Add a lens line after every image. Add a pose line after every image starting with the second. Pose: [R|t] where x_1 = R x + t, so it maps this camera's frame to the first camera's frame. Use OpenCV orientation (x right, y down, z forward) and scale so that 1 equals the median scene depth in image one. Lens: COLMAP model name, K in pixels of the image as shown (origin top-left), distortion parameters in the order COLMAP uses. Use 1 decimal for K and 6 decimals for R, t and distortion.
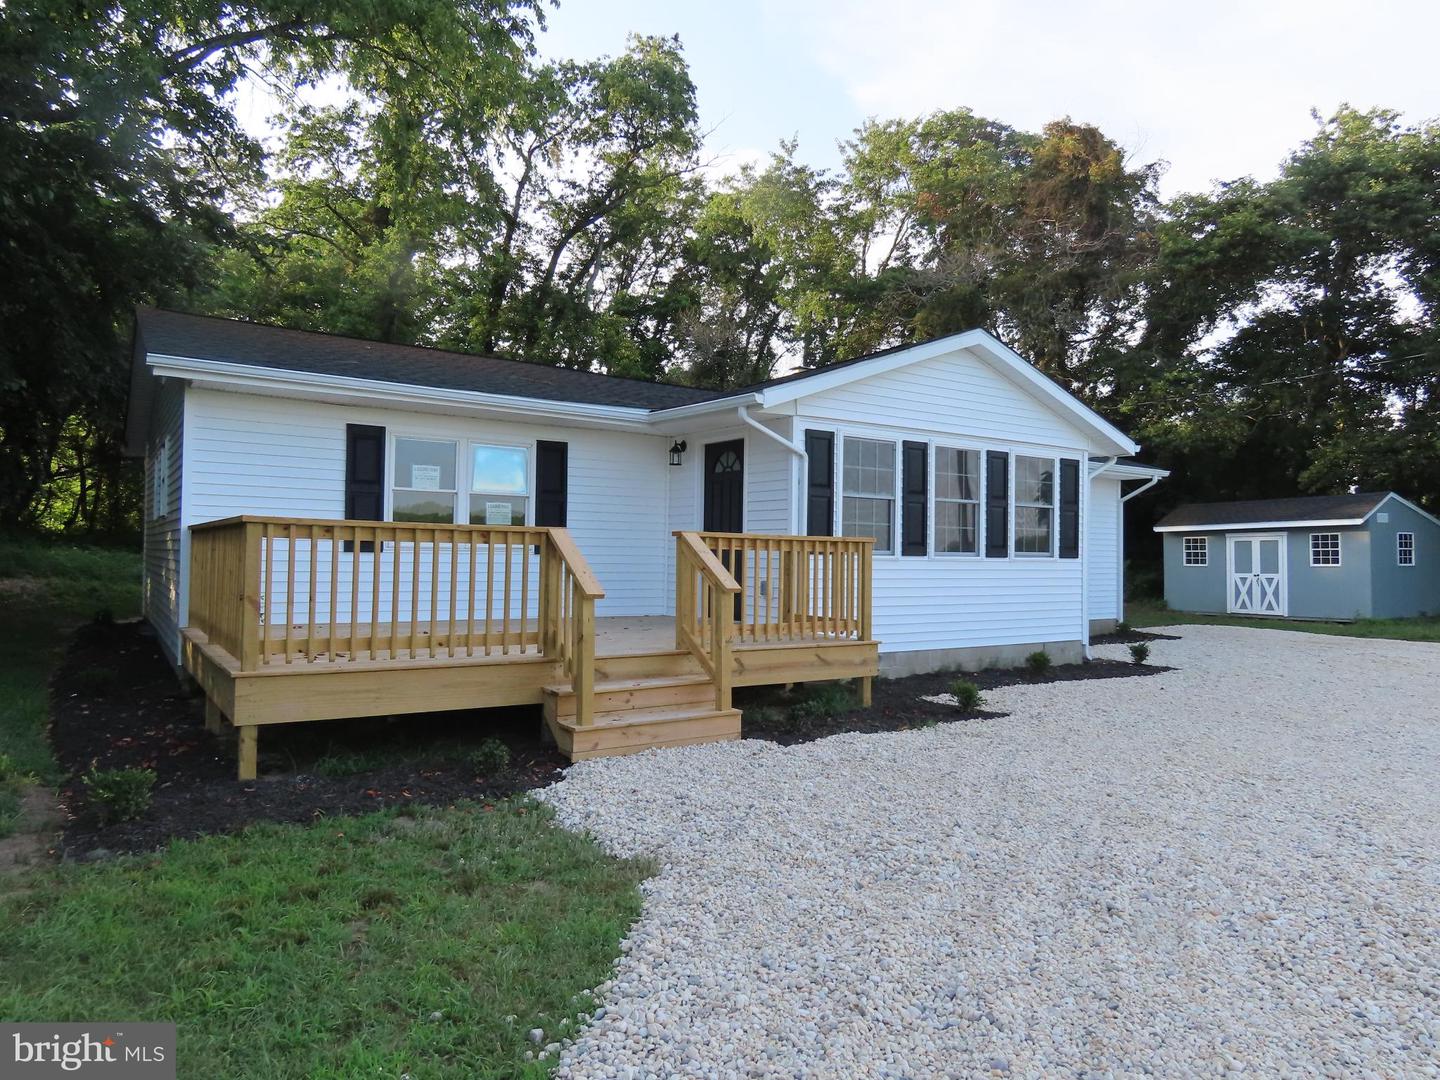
lens RADIAL K [[932.4, 0, 720.0], [0, 932.4, 540.0], [0, 0, 1]] dist [-0.024899, -0.000094]
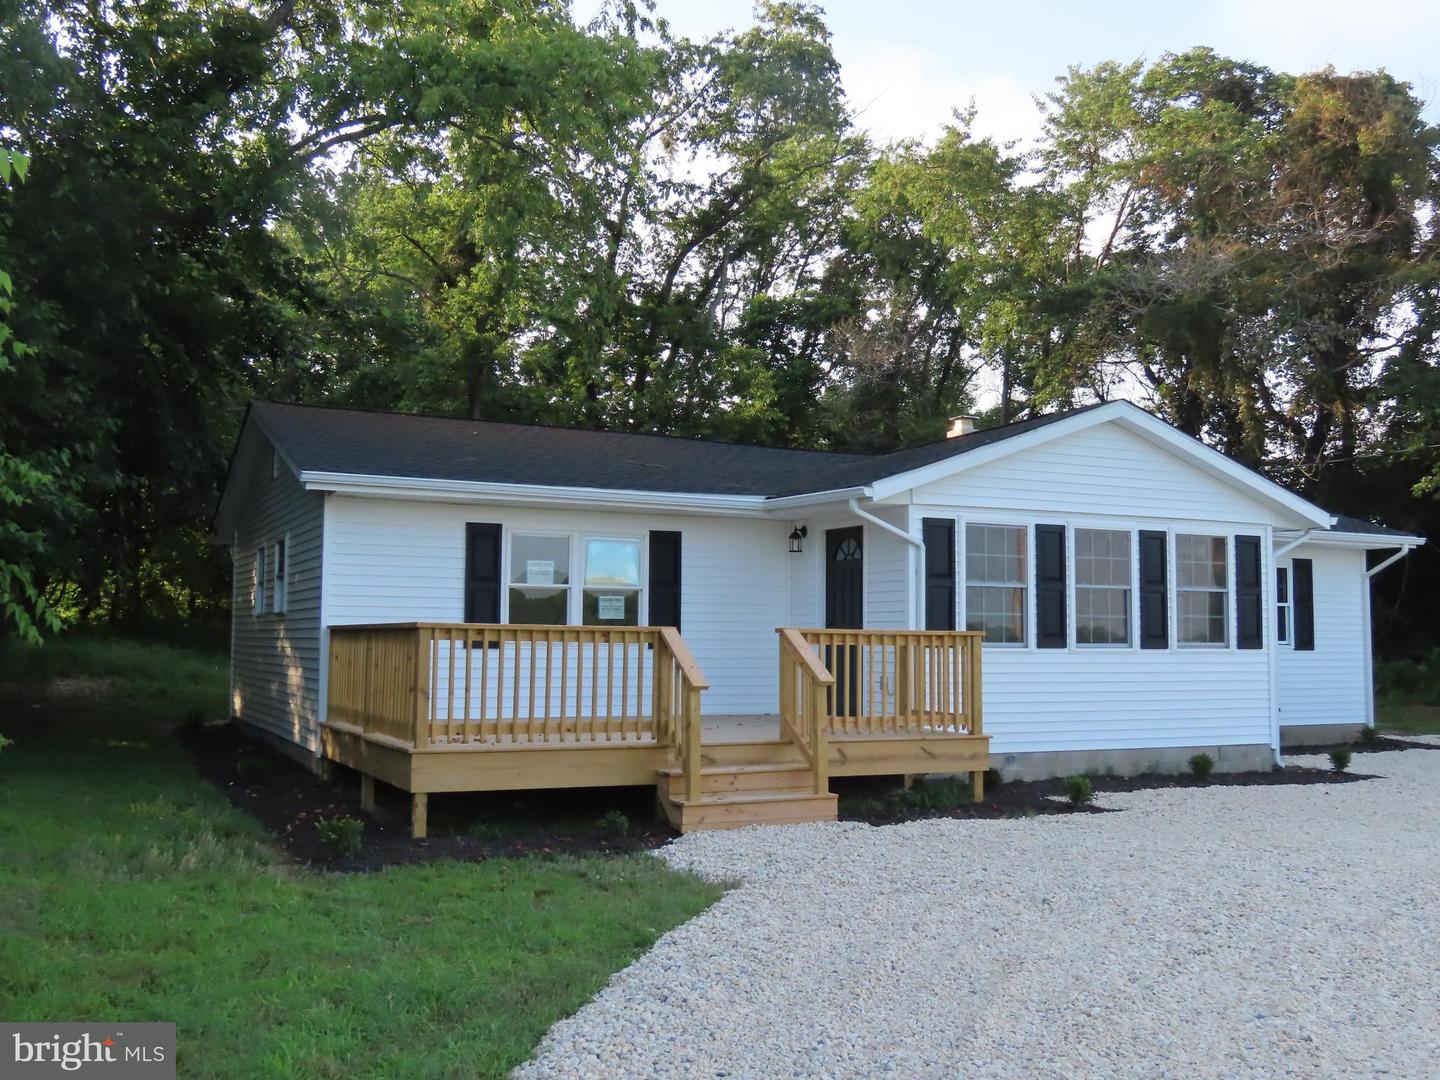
lens RADIAL K [[1345.0, 0, 720.0], [0, 1345.0, 540.0], [0, 0, 1]] dist [-0.000616, 0.001823]
pose [[0.989779, -0.018239, -0.141437, 0.072708], [0.009655, 0.998082, -0.061142, -0.011406], [0.142281, 0.059152, 0.988057, -0.368409]]
